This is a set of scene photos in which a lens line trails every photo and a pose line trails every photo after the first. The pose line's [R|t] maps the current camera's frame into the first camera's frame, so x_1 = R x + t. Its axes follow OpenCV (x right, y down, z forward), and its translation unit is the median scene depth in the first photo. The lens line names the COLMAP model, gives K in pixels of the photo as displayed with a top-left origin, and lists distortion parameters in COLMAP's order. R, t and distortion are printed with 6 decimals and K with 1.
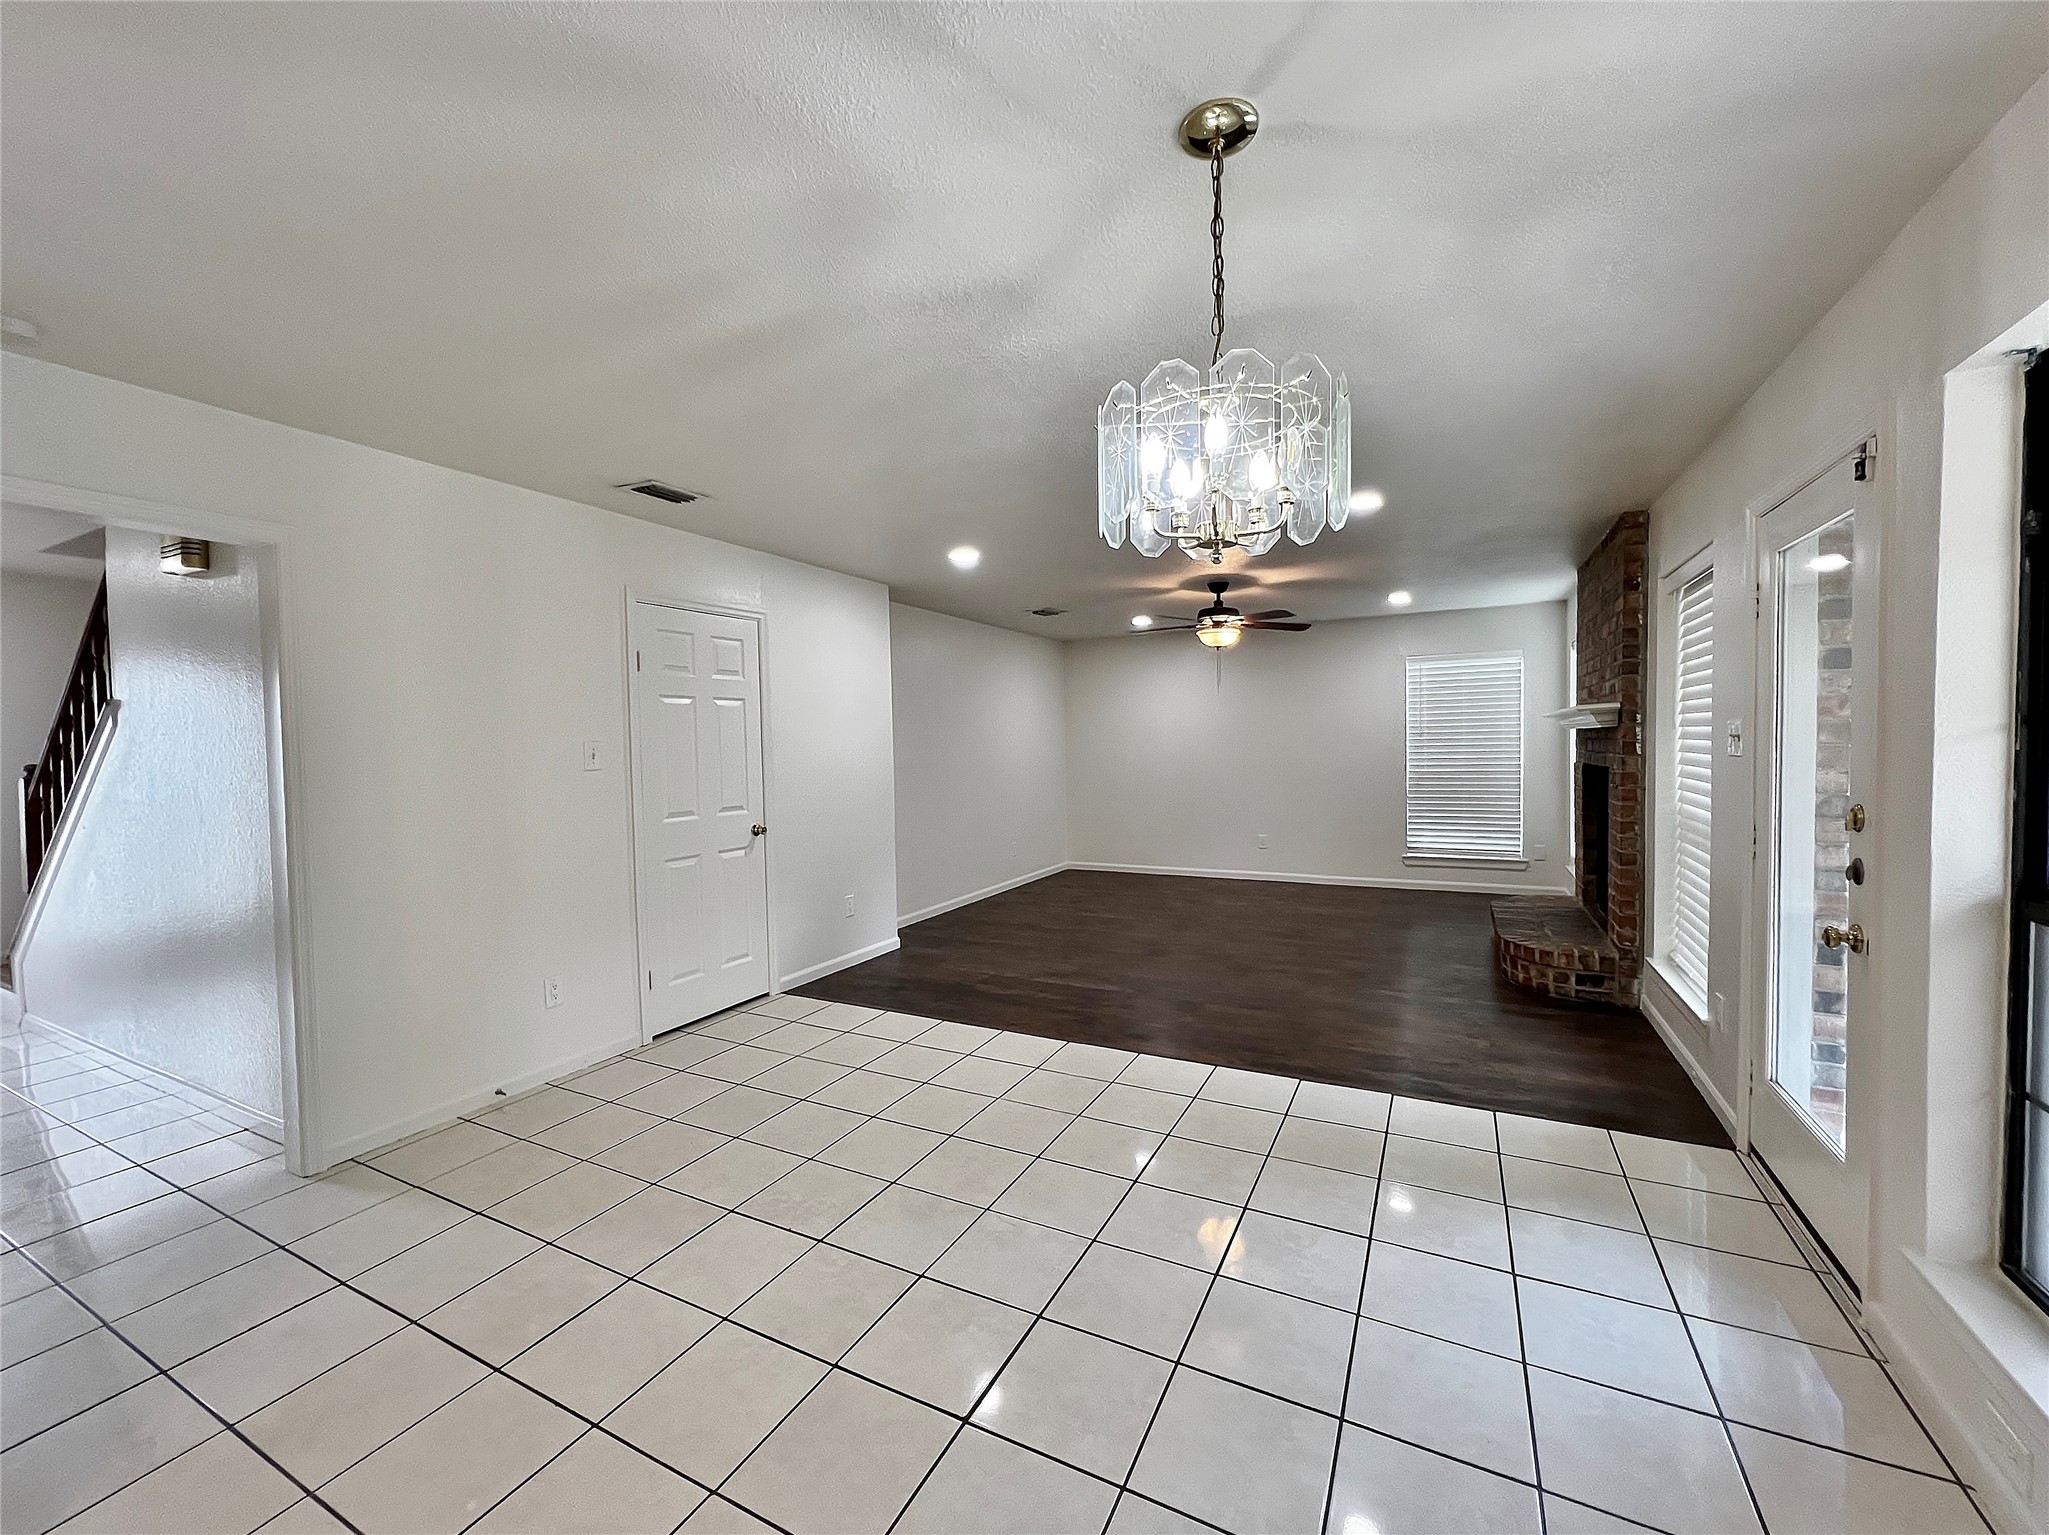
lens RADIAL K [[828.1, 0, 1022.2], [0, 828.1, 770.0], [0, 0, 1]] dist [0.000337, 0.000025]
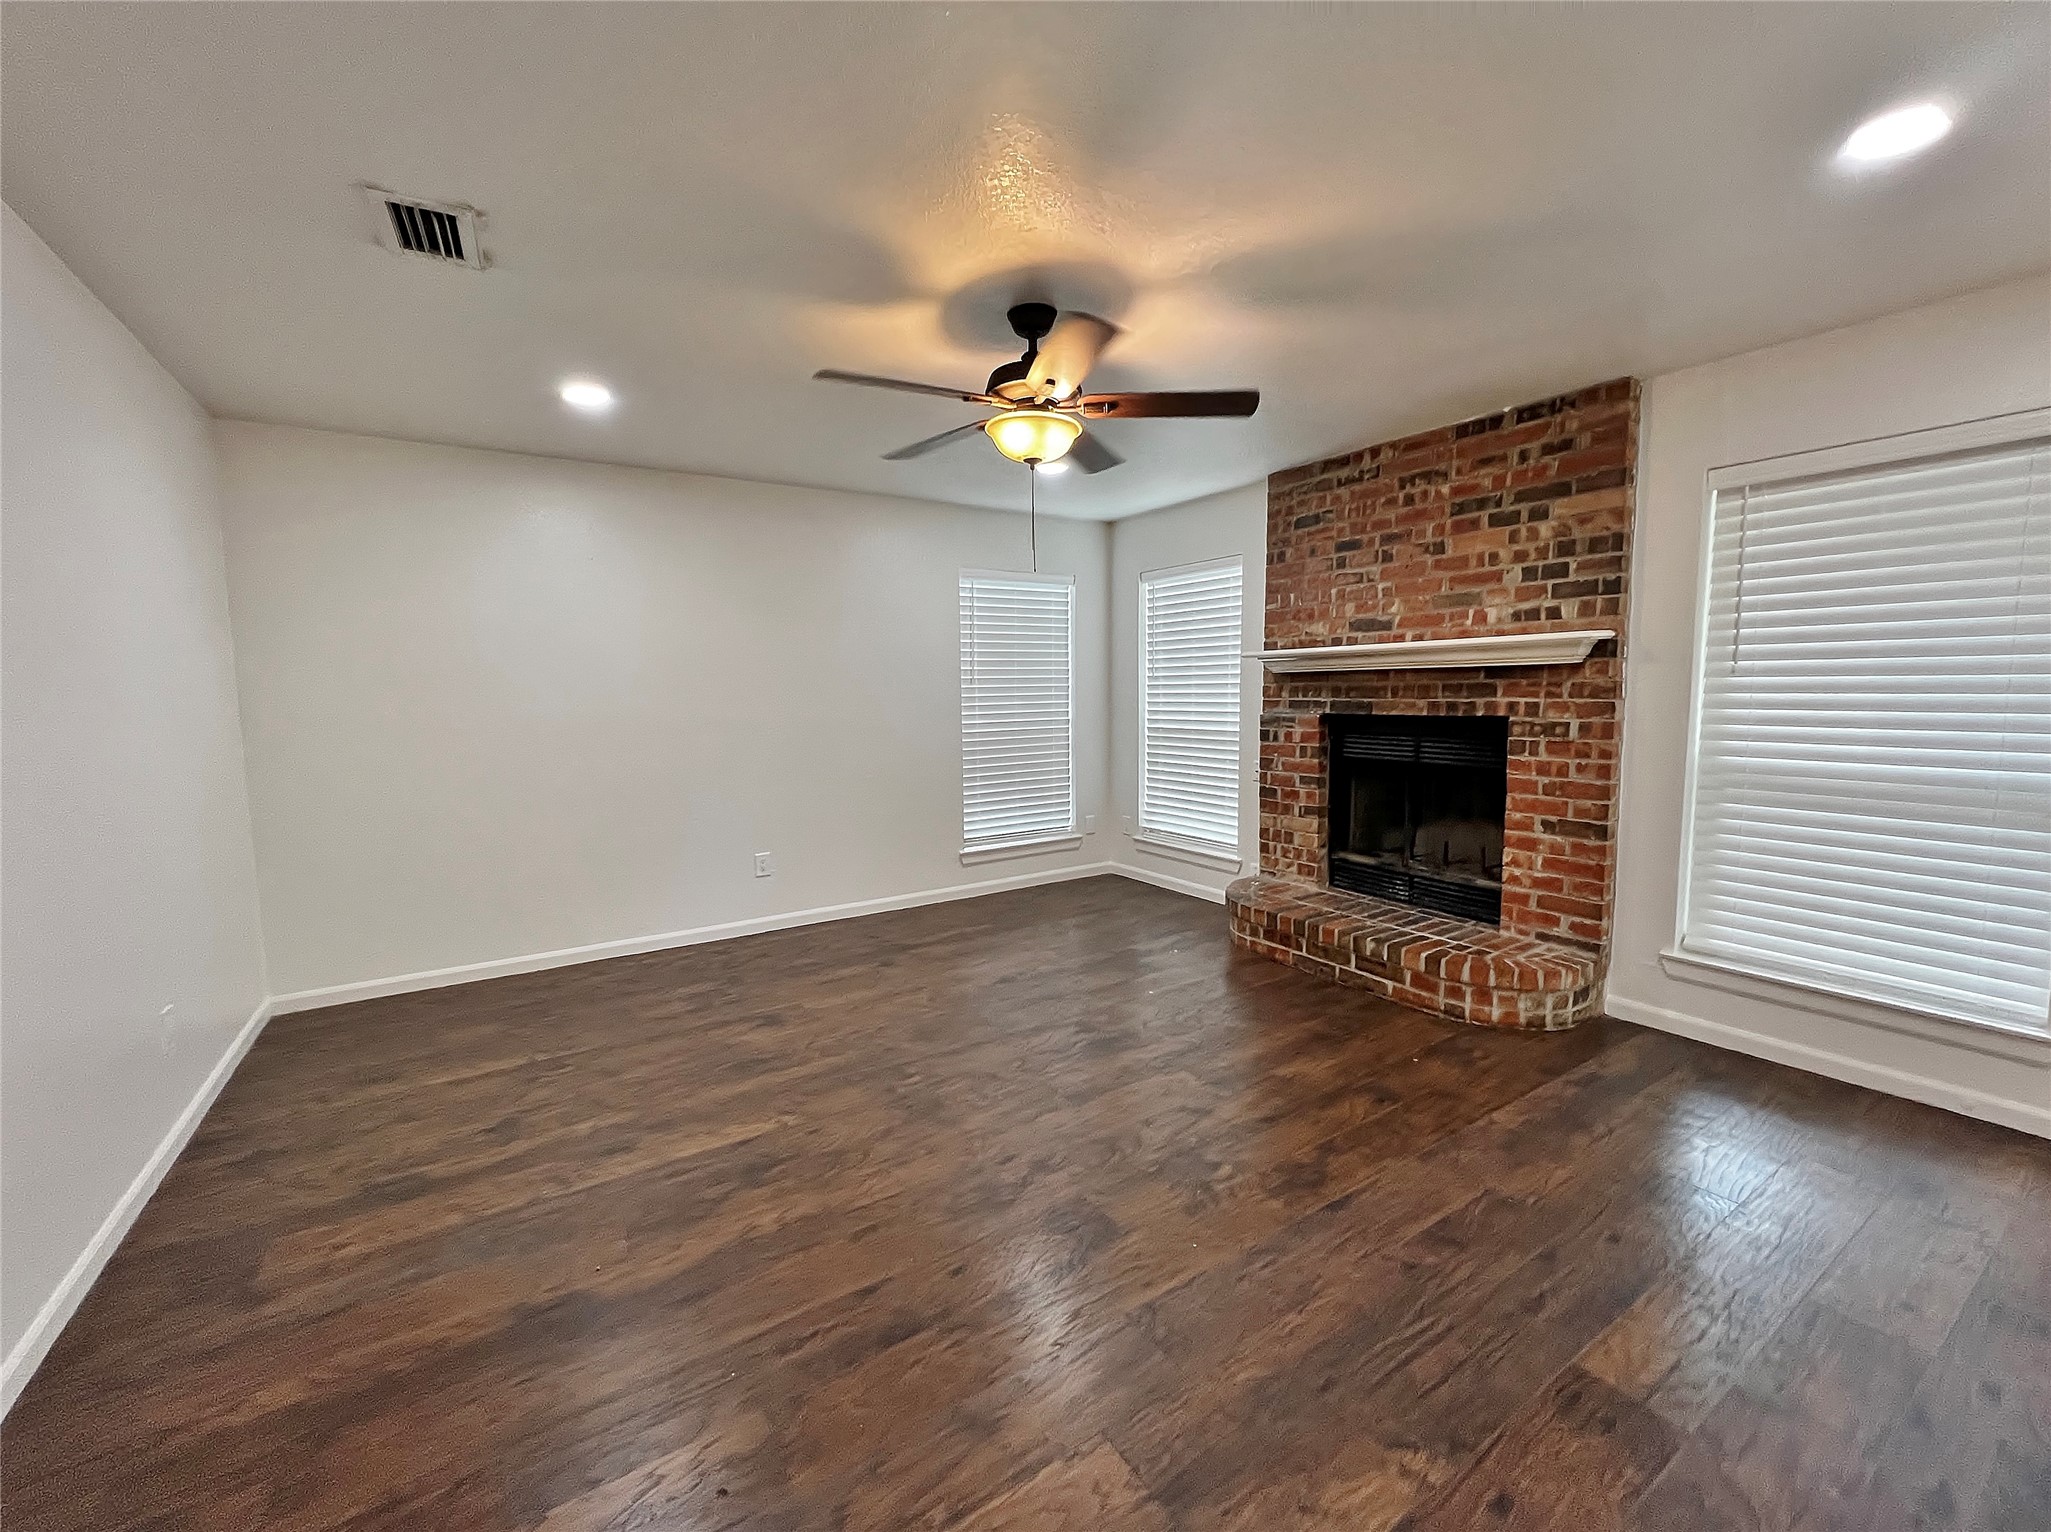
lens RADIAL K [[828.9, 0, 1024.5], [0, 828.9, 765.3], [0, 0, 1]] dist [0.000337, 0.000025]
pose [[0.494429, -0.069202, 0.866459, -0.162478], [0.033914, 0.997603, 0.060323, -0.015860], [-0.868556, -0.000441, 0.495590, 0.806722]]
